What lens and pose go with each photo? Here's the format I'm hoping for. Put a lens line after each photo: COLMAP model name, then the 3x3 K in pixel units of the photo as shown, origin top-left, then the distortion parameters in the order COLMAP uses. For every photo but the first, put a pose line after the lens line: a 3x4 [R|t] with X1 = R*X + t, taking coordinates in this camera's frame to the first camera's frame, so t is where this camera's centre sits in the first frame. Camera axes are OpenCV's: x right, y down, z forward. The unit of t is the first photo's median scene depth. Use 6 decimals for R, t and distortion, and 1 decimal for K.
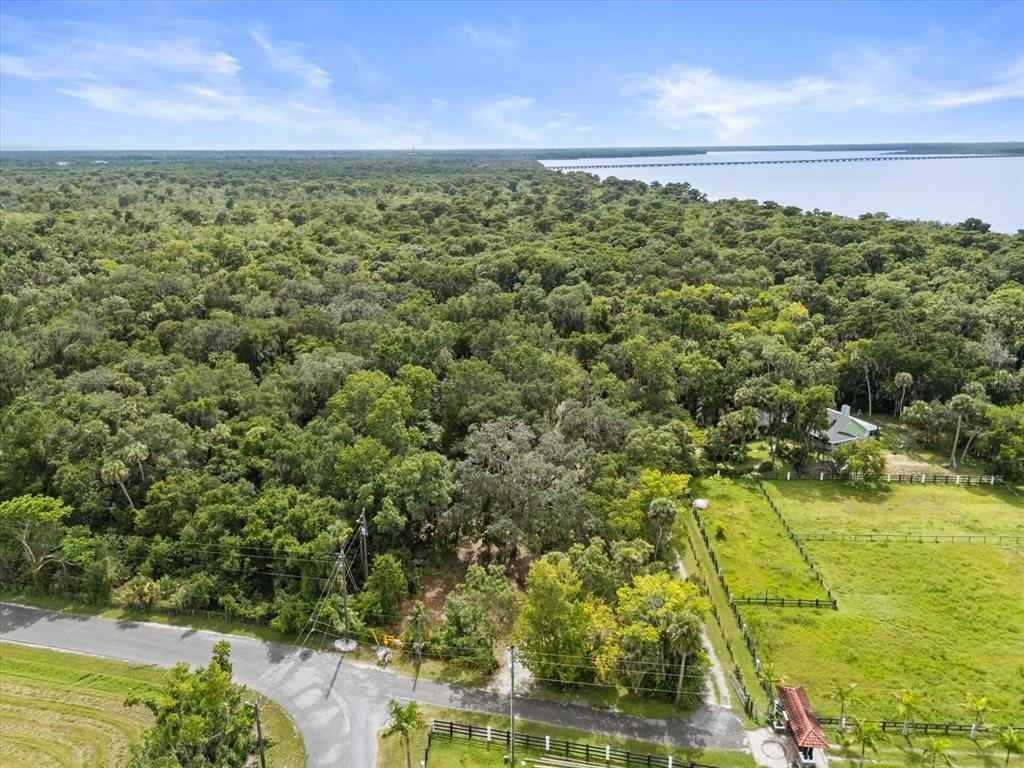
lens RADIAL K [[756.3, 0, 508.3], [0, 756.3, 383.4], [0, 0, 1]] dist [0.066394, -0.065005]
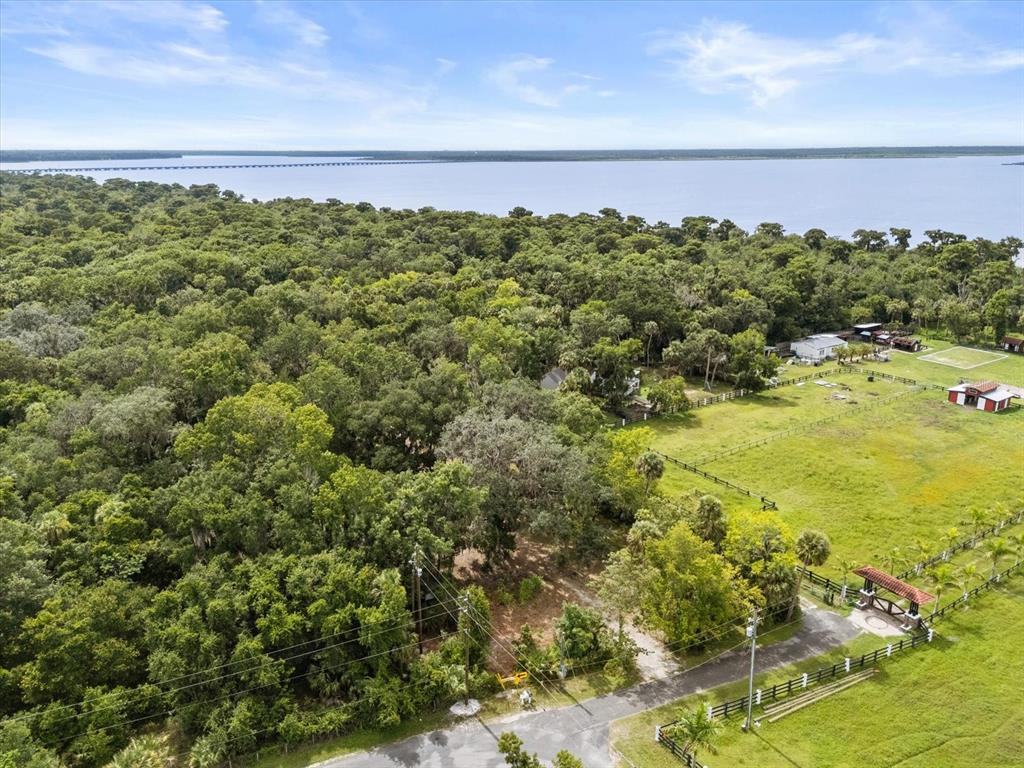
lens RADIAL K [[756.3, 0, 508.3], [0, 756.3, 383.4], [0, 0, 1]] dist [0.066394, -0.065005]
pose [[0.798621, -0.172035, 0.576723, -0.591149], [0.176045, 0.983137, 0.049488, -0.029039], [-0.575511, 0.062006, 0.815440, 0.292644]]
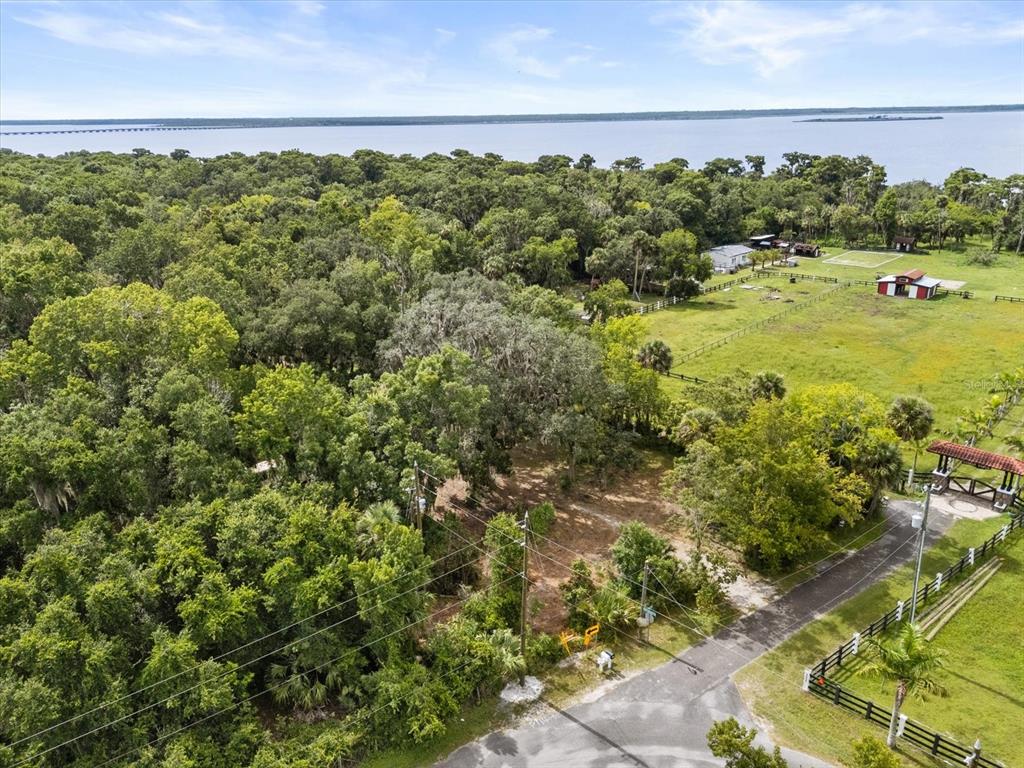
lens RADIAL K [[756.3, 0, 508.3], [0, 756.3, 383.4], [0, 0, 1]] dist [0.066394, -0.065005]
pose [[0.644306, -0.254427, 0.721205, -0.559733], [0.236378, 0.963114, 0.128594, 0.061151], [-0.727321, 0.087622, 0.680681, 0.624327]]
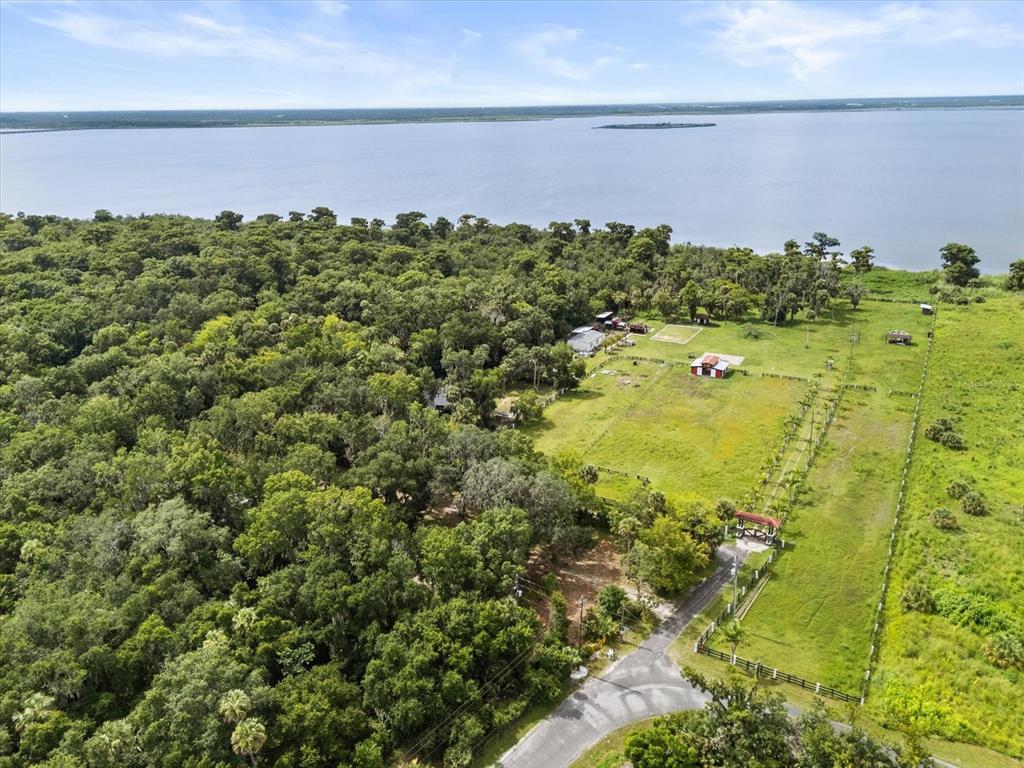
lens RADIAL K [[759.1, 0, 512.0], [0, 759.1, 384.0], [0, 0, 1]] dist [0.114129, -0.232052]
pose [[0.438089, -0.306763, 0.844970, -1.148856], [0.275425, 0.940570, 0.198671, -0.355334], [-0.855698, 0.145691, 0.496544, 0.428522]]
